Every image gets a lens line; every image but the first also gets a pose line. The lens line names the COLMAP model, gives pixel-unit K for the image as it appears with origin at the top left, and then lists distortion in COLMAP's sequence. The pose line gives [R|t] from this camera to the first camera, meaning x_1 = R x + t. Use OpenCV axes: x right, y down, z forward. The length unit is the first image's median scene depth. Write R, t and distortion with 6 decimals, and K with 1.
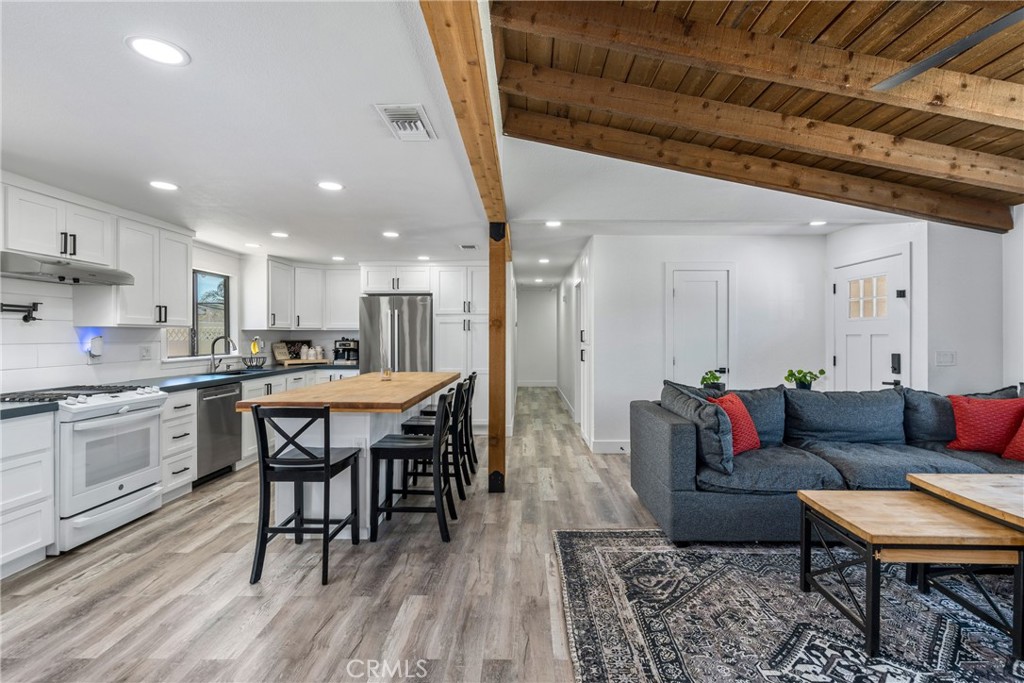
lens RADIAL K [[475.0, 0, 518.3], [0, 475.0, 338.4], [0, 0, 1]] dist [0.001345, 0.000080]
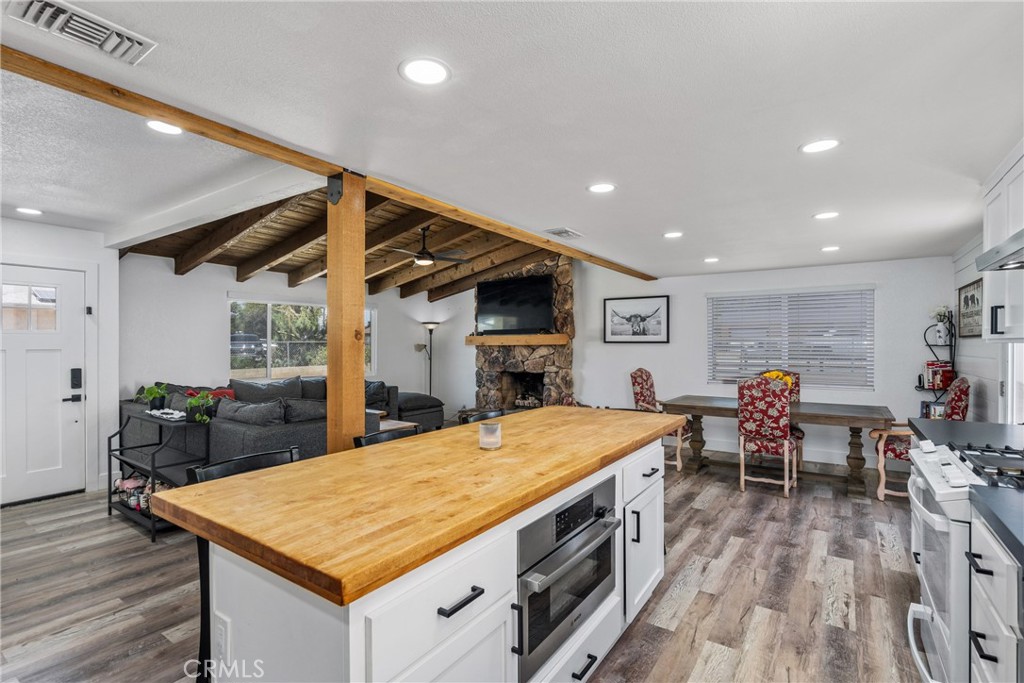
lens RADIAL K [[475.0, 0, 518.3], [0, 475.0, 338.4], [0, 0, 1]] dist [0.001345, 0.000080]
pose [[-0.836942, 0.005929, 0.547260, -0.586450], [0.002894, 0.999975, -0.006409, -0.024437], [-0.547284, -0.003780, -0.836938, 1.425423]]
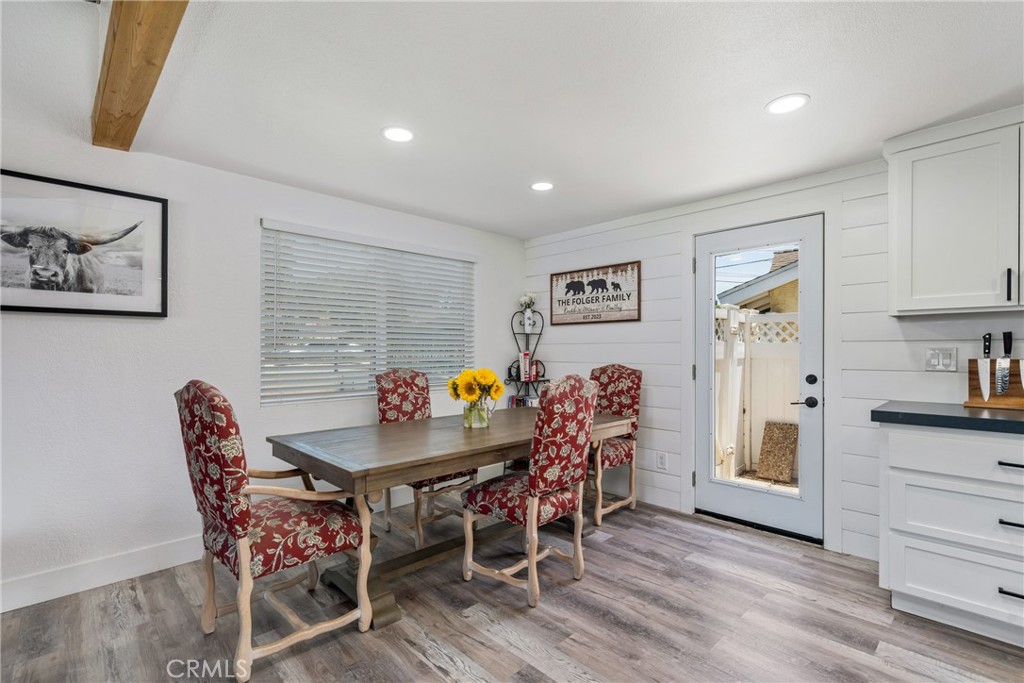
lens RADIAL K [[471.5, 0, 510.4], [0, 471.5, 348.4], [0, 0, 1]] dist [-0.001242, -0.000278]
pose [[-0.708798, -0.003077, -0.705405, 0.008298], [-0.004680, 0.999989, 0.000341, 0.024572], [0.705396, 0.003543, -0.708805, 0.564845]]
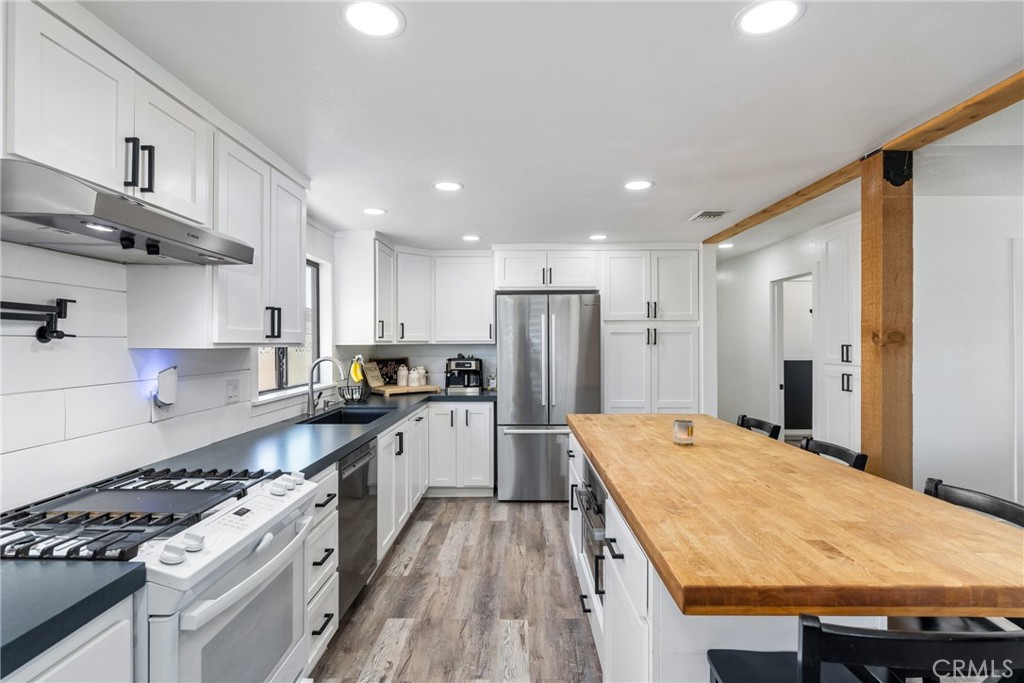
lens RADIAL K [[503.4, 0, 507.8], [0, 503.4, 341.2], [0, 0, 1]] dist [-0.012233, 0.000311]
pose [[0.999976, -0.001592, -0.006760, -0.483488], [0.001539, 0.999968, -0.007827, -0.025117], [0.006772, 0.007816, 0.999947, 0.433946]]
